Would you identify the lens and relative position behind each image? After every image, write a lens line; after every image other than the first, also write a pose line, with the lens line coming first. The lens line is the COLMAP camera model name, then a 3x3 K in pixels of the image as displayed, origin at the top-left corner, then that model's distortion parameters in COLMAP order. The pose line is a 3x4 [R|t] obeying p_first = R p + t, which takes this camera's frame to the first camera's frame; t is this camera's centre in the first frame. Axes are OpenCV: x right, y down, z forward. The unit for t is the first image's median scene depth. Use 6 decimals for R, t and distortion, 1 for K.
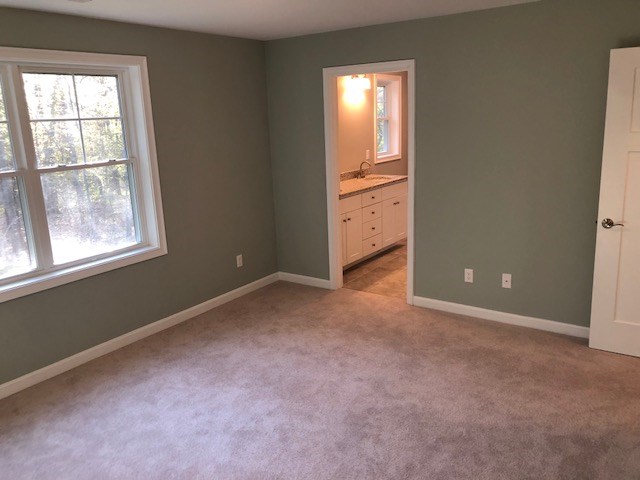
lens RADIAL K [[537.7, 0, 320.0], [0, 537.7, 240.0], [0, 0, 1]] dist [0.063647, -0.006183]
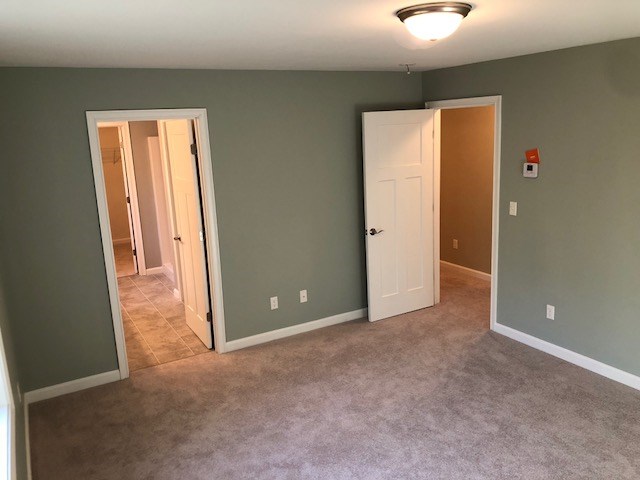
lens RADIAL K [[537.7, 0, 320.0], [0, 537.7, 240.0], [0, 0, 1]] dist [0.063647, -0.006183]
pose [[0.429604, -0.177115, 0.885478, -0.679676], [0.238670, 0.967977, 0.077822, -0.130628], [-0.870906, 0.177905, 0.458119, 0.418521]]
